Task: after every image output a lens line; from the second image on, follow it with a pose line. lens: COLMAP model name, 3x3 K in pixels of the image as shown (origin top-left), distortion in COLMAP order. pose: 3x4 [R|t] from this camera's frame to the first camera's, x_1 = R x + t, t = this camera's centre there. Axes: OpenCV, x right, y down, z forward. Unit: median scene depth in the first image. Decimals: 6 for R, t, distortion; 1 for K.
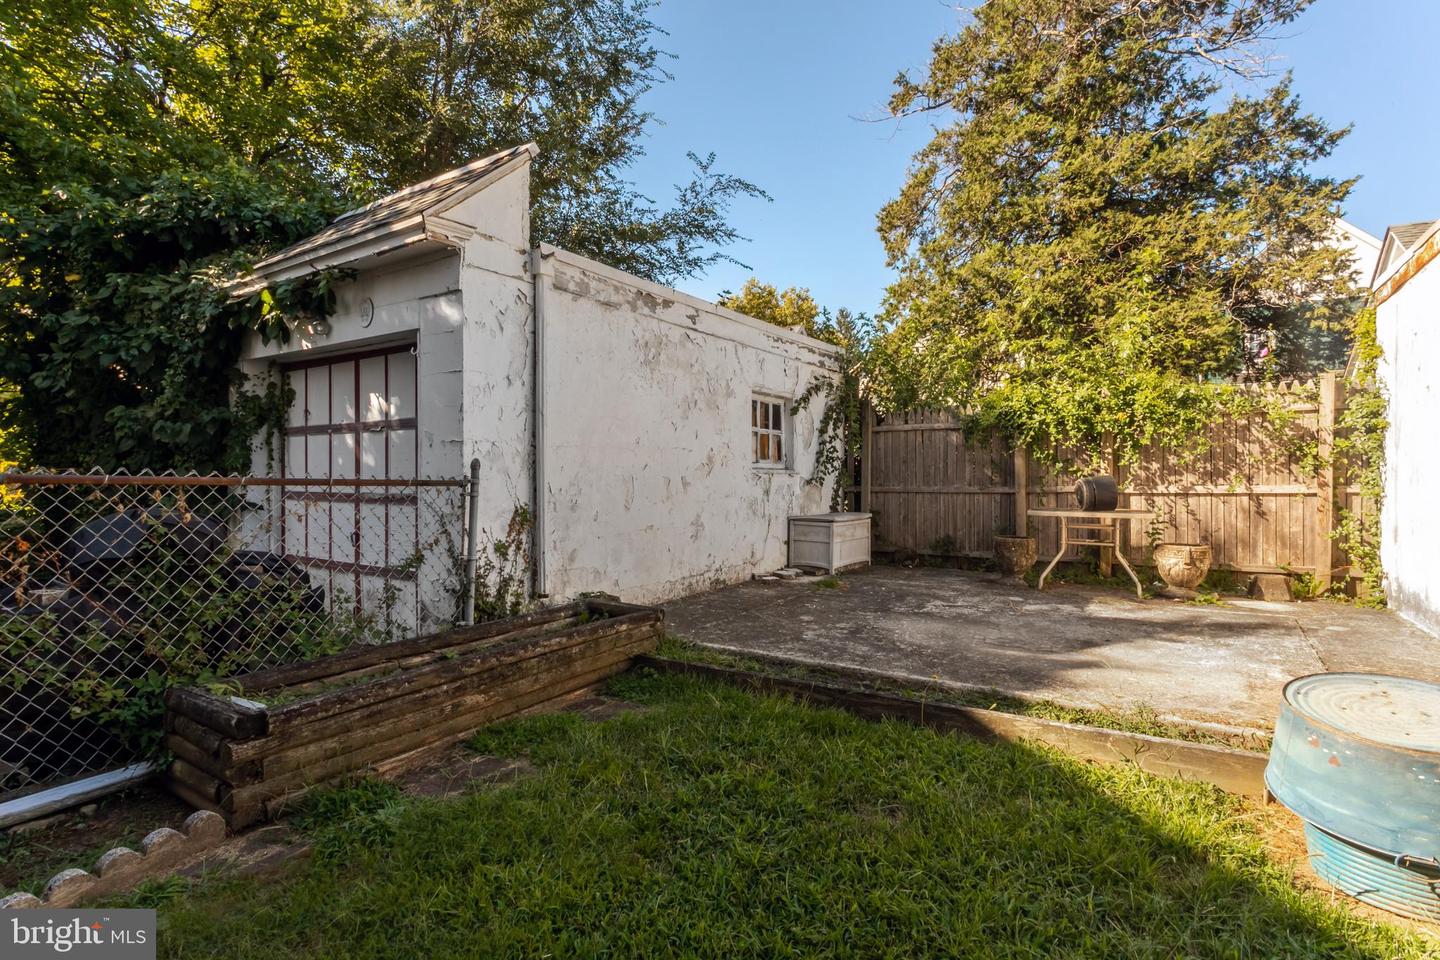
lens RADIAL K [[695.4, 0, 720.5], [0, 695.4, 478.2], [0, 0, 1]] dist [0.003911, -0.000020]
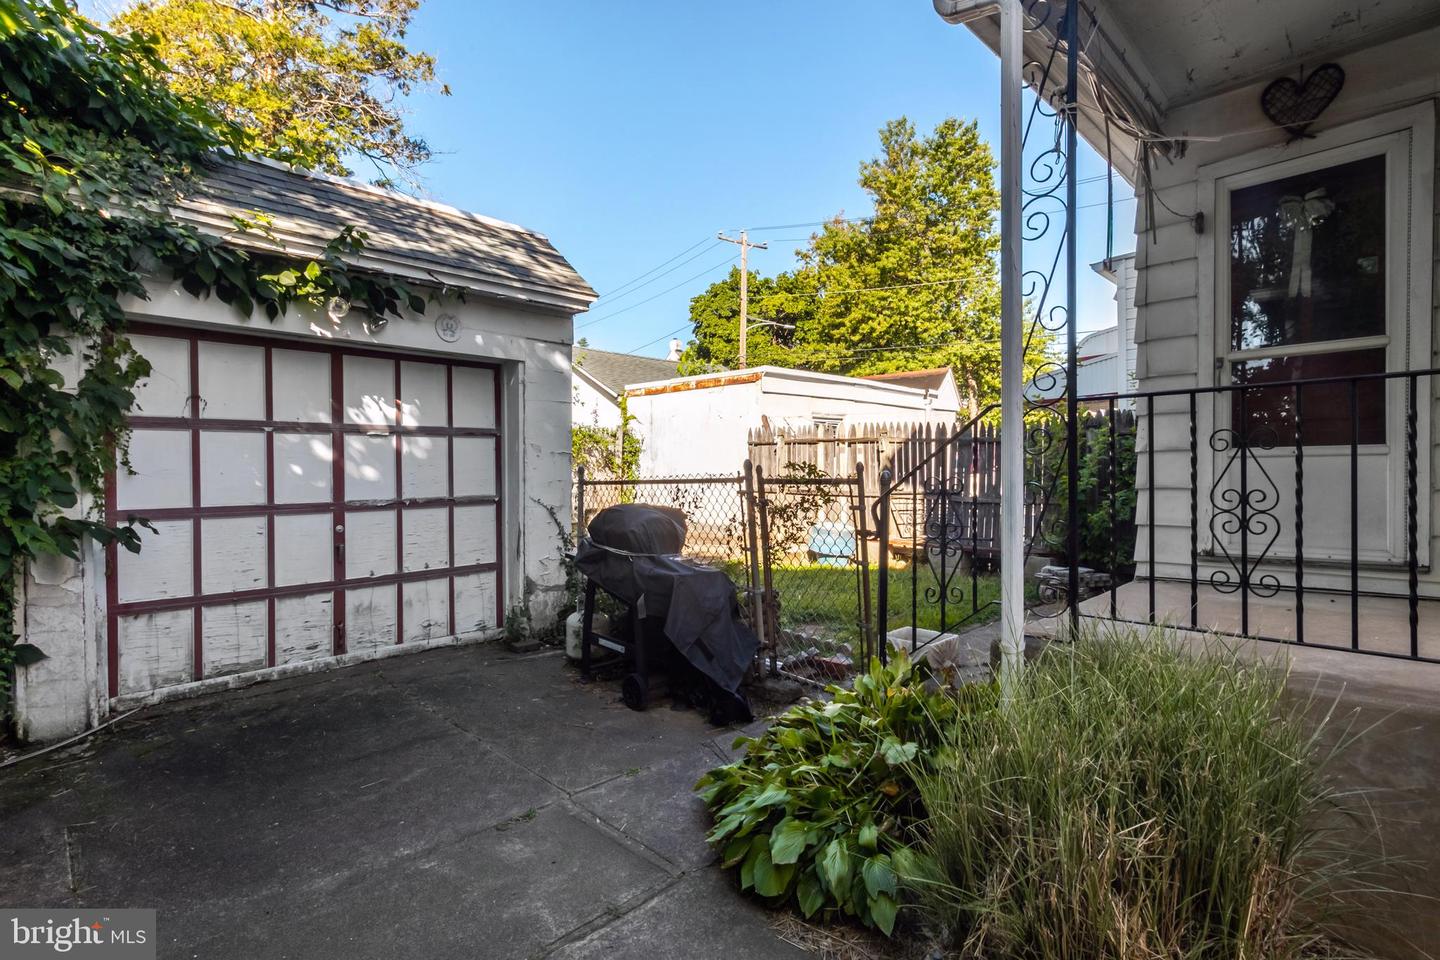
lens RADIAL K [[695.4, 0, 720.0], [0, 695.4, 473.8], [0, 0, 1]] dist [0.003911, -0.000020]
pose [[0.189028, -0.009754, 0.981923, -1.489552], [0.011890, 0.999900, 0.007644, -0.019032], [-0.981900, 0.010230, 0.189125, 0.398410]]
